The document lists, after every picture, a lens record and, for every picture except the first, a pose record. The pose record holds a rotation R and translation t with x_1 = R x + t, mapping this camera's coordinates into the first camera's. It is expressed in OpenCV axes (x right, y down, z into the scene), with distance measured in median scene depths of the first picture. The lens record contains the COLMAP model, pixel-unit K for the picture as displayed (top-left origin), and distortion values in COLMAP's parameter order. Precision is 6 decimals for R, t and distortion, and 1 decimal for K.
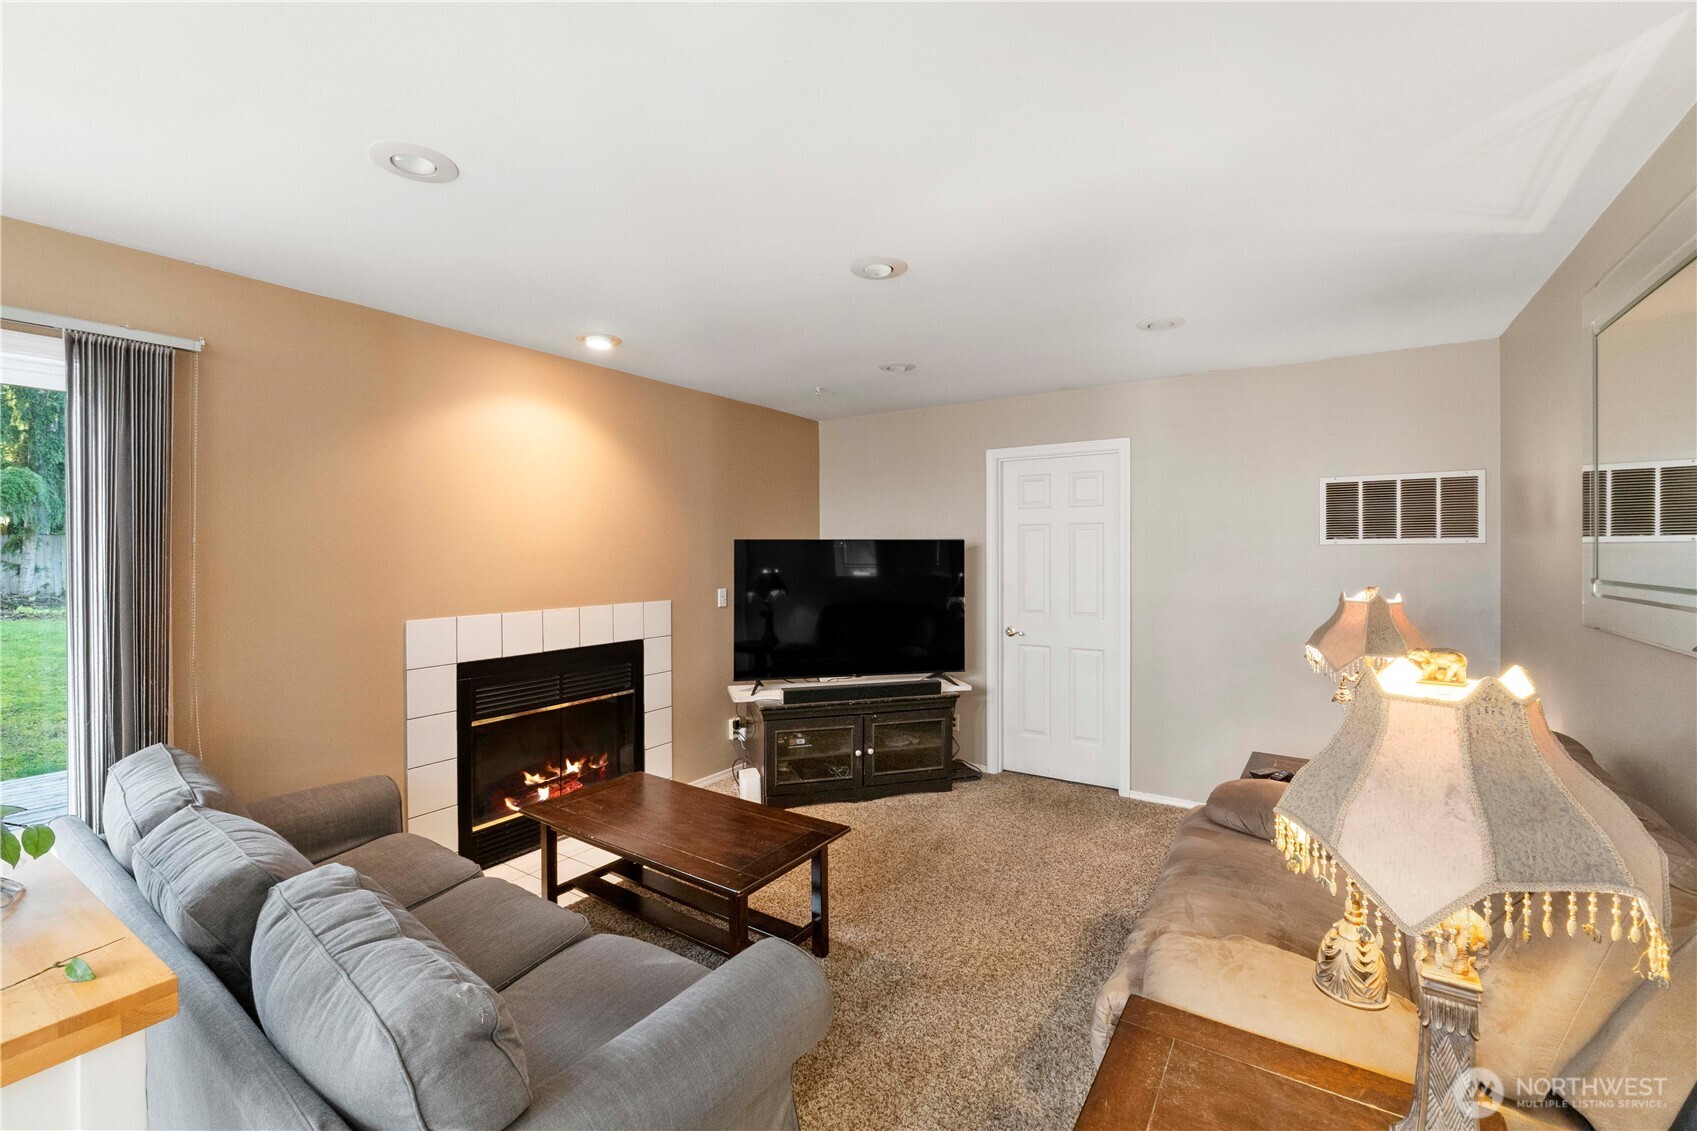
lens RADIAL K [[703.9, 0, 854.2], [0, 703.9, 561.8], [0, 0, 1]] dist [-0.003450, -0.000480]
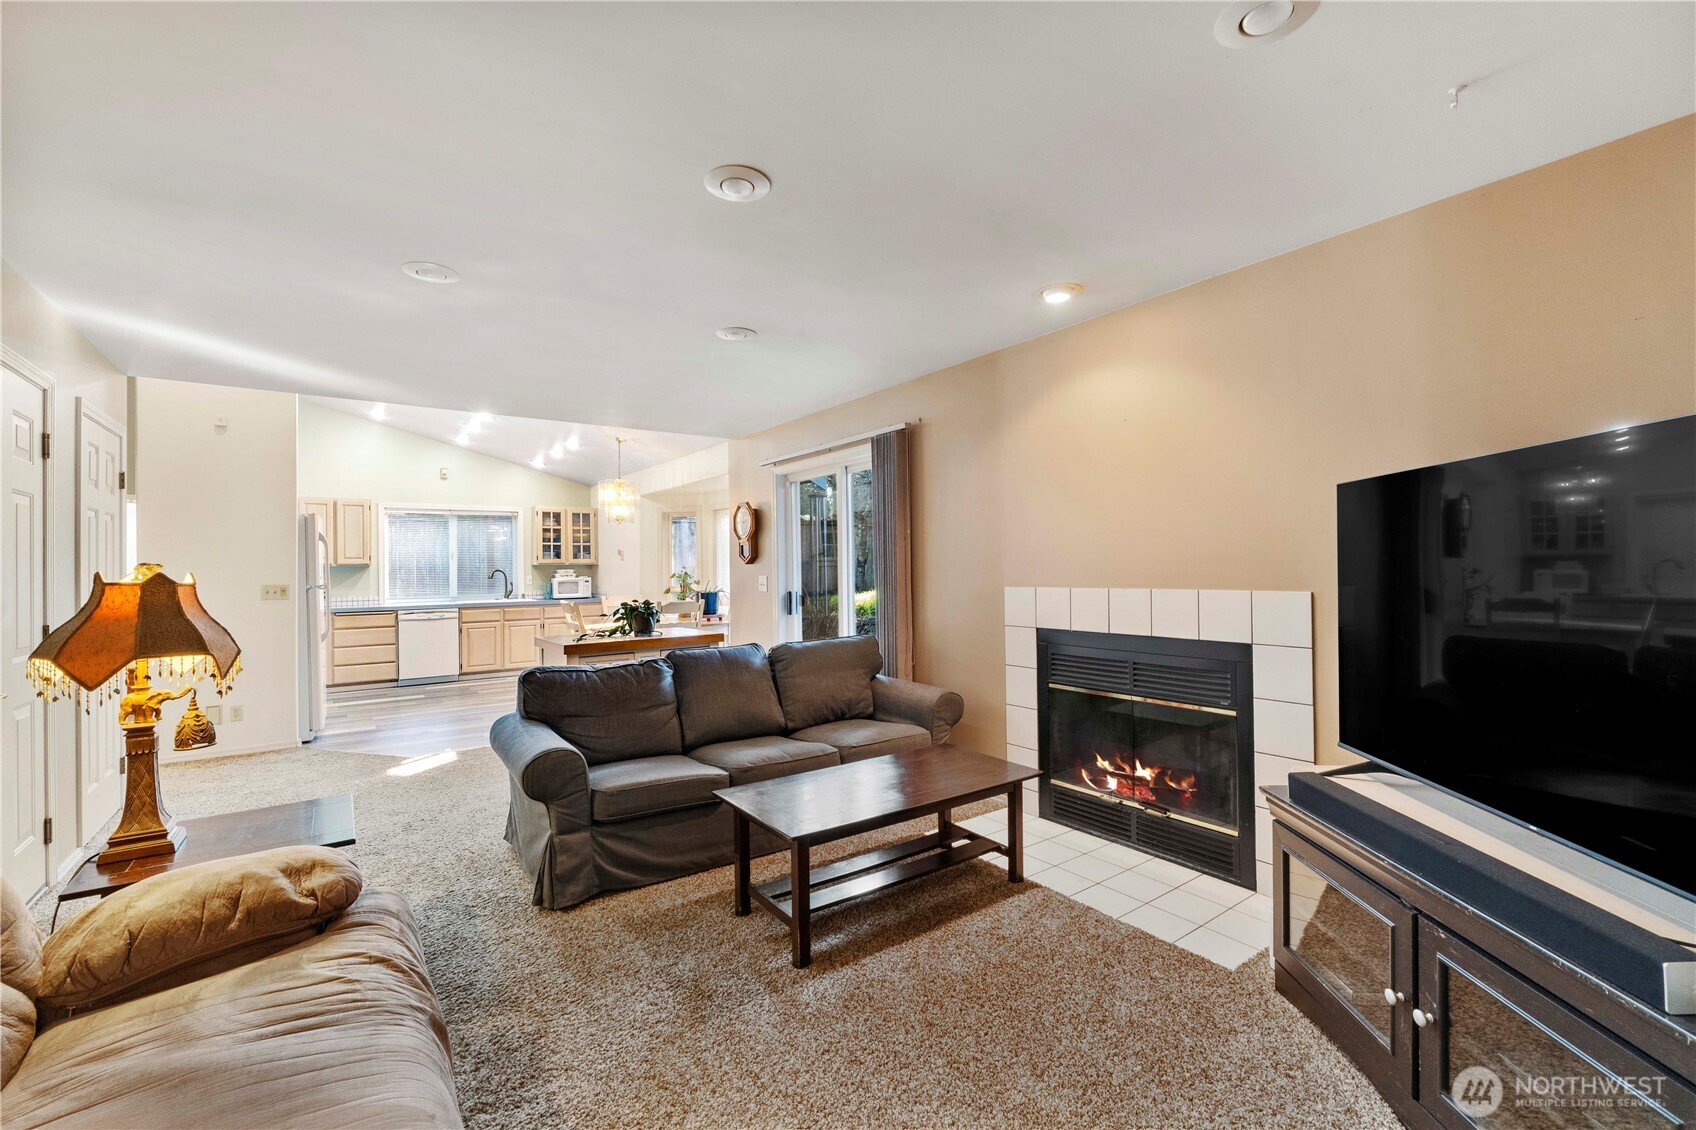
lens RADIAL K [[703.5, 0, 852.5], [0, 703.5, 565.6], [0, 0, 1]] dist [-0.003450, -0.000480]
pose [[-0.337439, 0.009960, -0.941295, 0.561107], [0.006863, 0.999943, 0.008121, 0.027402], [0.941323, -0.003720, -0.337488, 0.993312]]
